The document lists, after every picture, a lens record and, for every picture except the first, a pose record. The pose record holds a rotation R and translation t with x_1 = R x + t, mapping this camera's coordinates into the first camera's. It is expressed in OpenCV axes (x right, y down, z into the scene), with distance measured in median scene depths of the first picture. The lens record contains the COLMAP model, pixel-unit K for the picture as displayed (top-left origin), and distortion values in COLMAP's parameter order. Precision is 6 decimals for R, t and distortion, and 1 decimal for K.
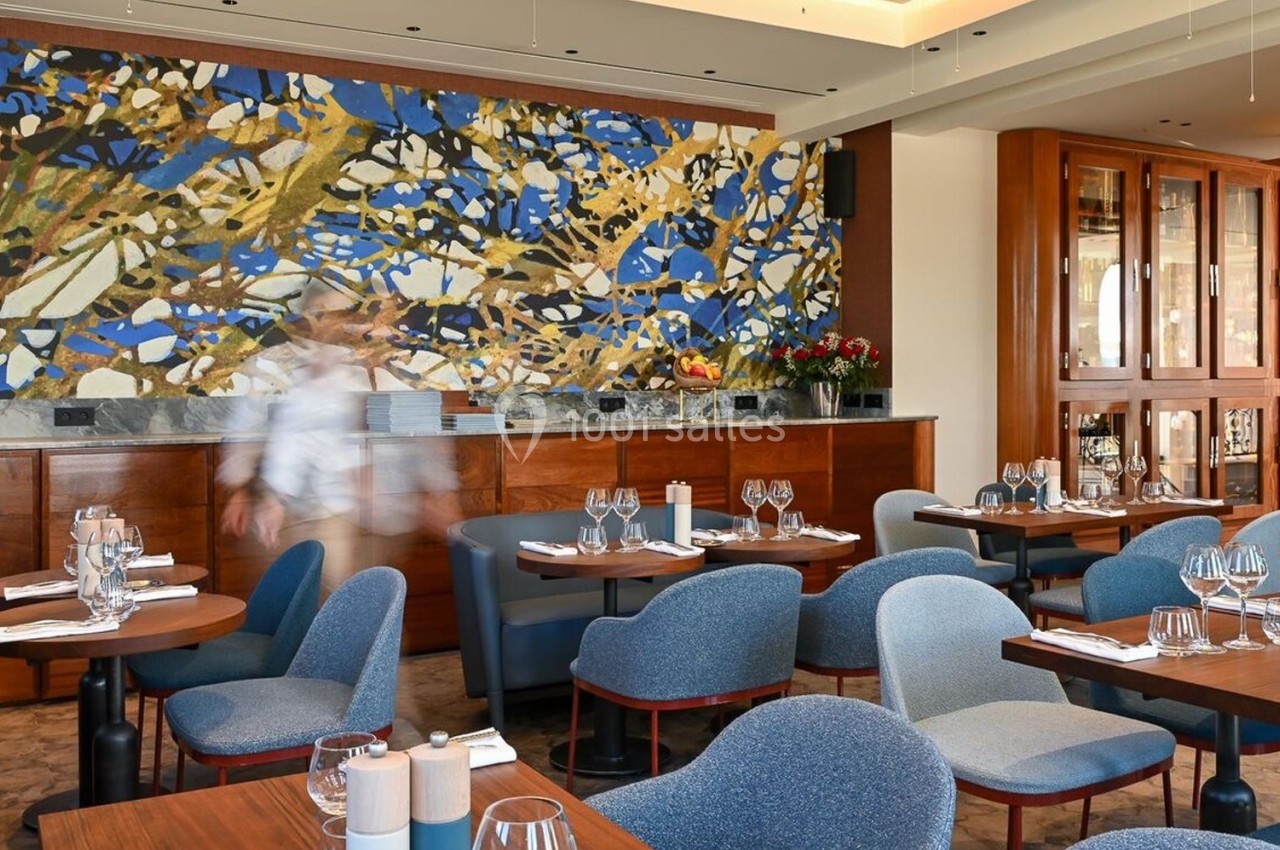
lens RADIAL K [[1223.2, 0, 640.0], [0, 1223.2, 425.0], [0, 0, 1]] dist [0.008250, 0.006007]
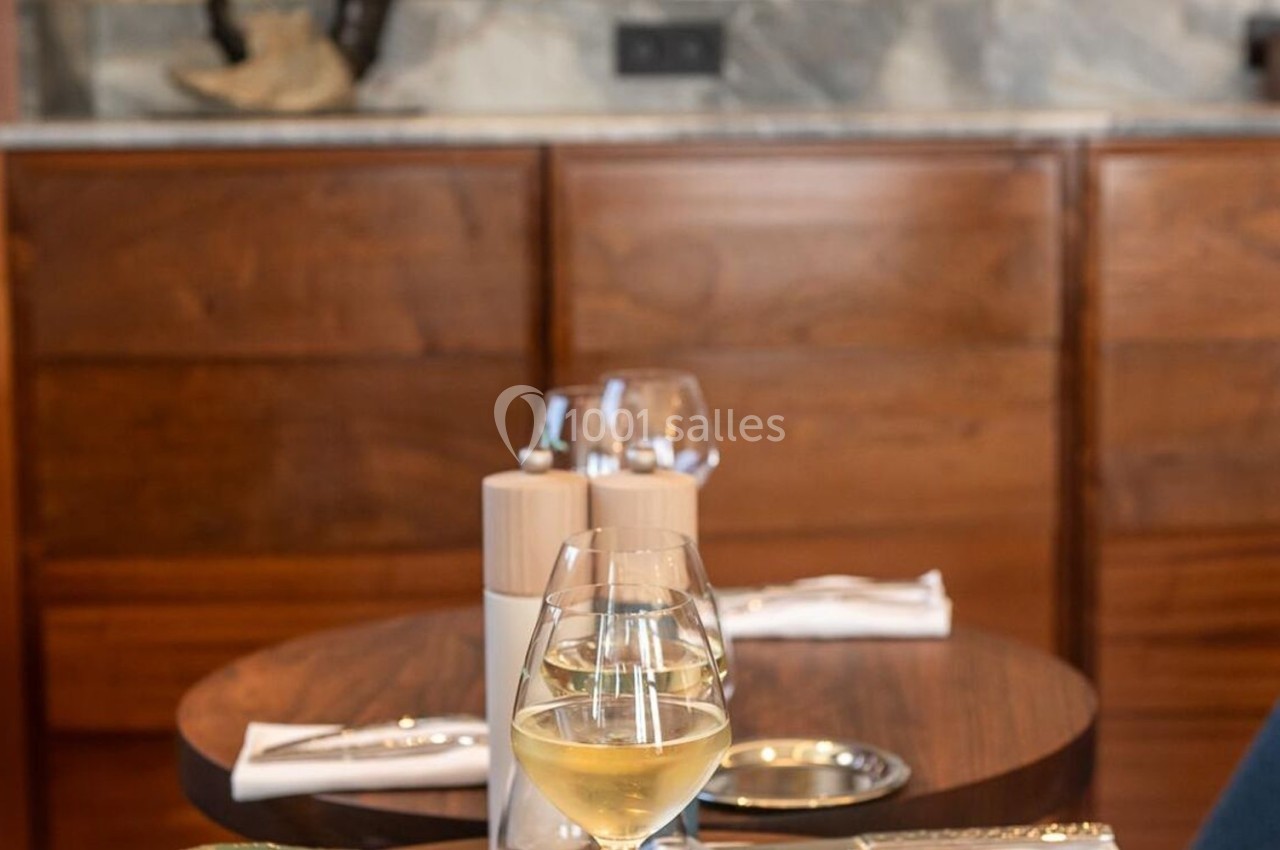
lens RADIAL K [[1223.2, 0, 640.0], [0, 1223.2, 425.0], [0, 0, 1]] dist [0.008250, 0.006007]
pose [[0.841746, 0.117265, -0.526985, -0.280756], [-0.010358, 0.979453, 0.201404, 0.025375], [0.539775, -0.164073, 0.825665, 0.702775]]
